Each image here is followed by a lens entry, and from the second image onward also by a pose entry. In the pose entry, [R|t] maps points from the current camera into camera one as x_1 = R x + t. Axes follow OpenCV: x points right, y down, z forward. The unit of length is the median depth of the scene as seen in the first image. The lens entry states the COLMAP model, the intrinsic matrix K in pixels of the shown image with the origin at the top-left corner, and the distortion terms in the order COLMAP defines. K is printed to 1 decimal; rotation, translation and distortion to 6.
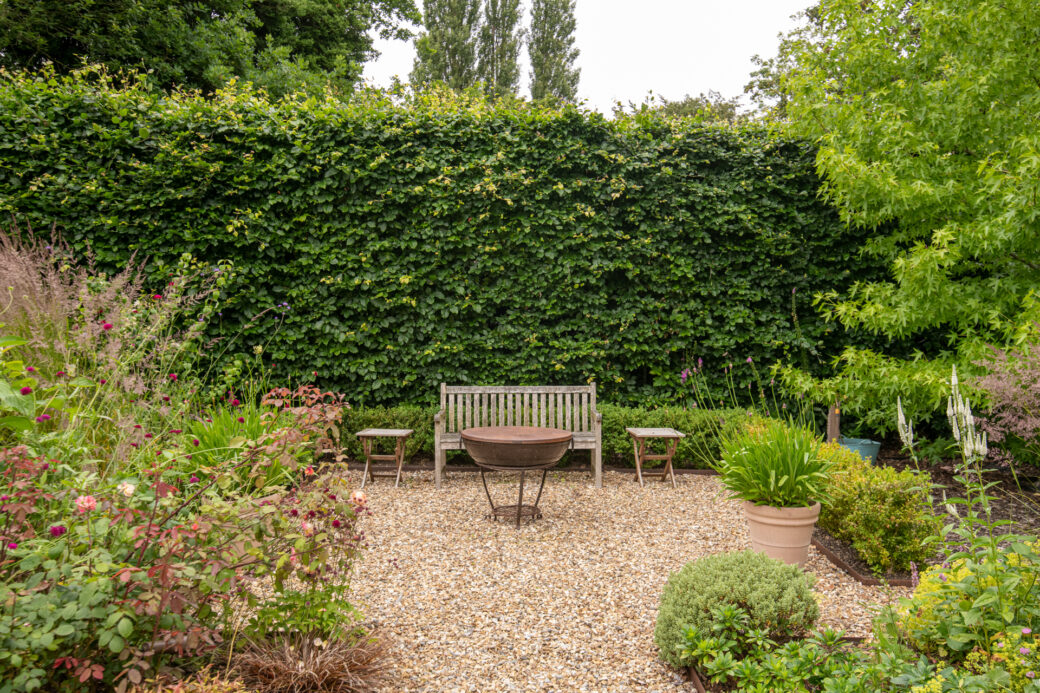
lens RADIAL K [[836.7, 0, 538.2], [0, 836.7, 334.3], [0, 0, 1]] dist [0.038604, 0.000622]
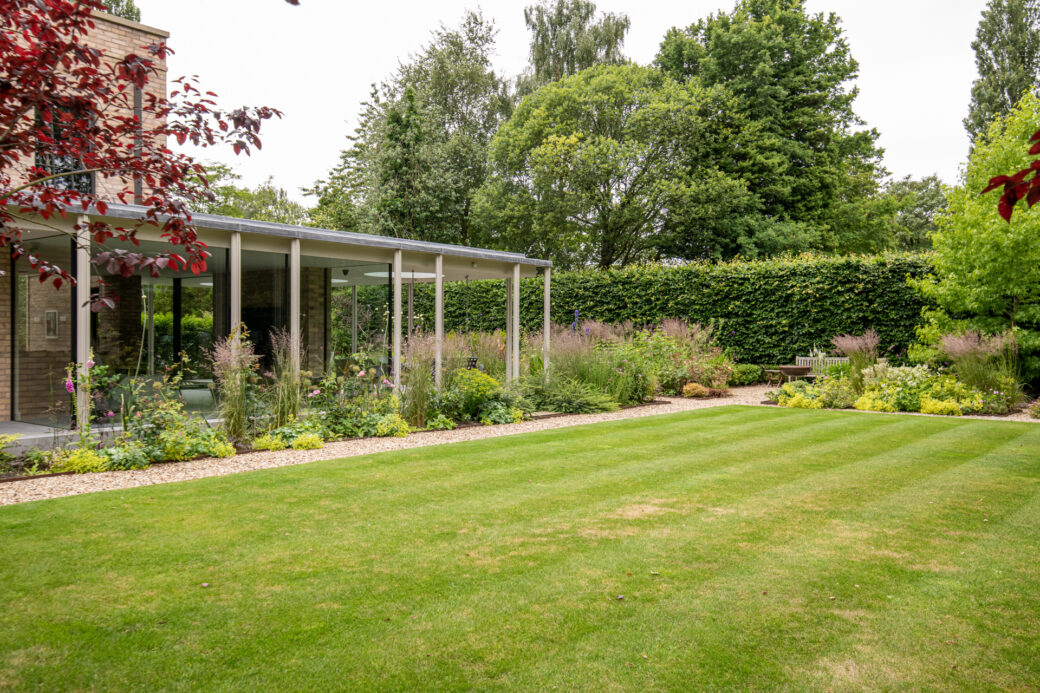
lens RADIAL K [[836.7, 0, 510.8], [0, 836.7, 337.6], [0, 0, 1]] dist [0.038604, 0.000622]
pose [[0.745704, -0.004669, -0.666260, 1.100176], [-0.005329, 0.999902, -0.012972, 0.035246], [0.666256, 0.013224, 0.745606, -1.881579]]
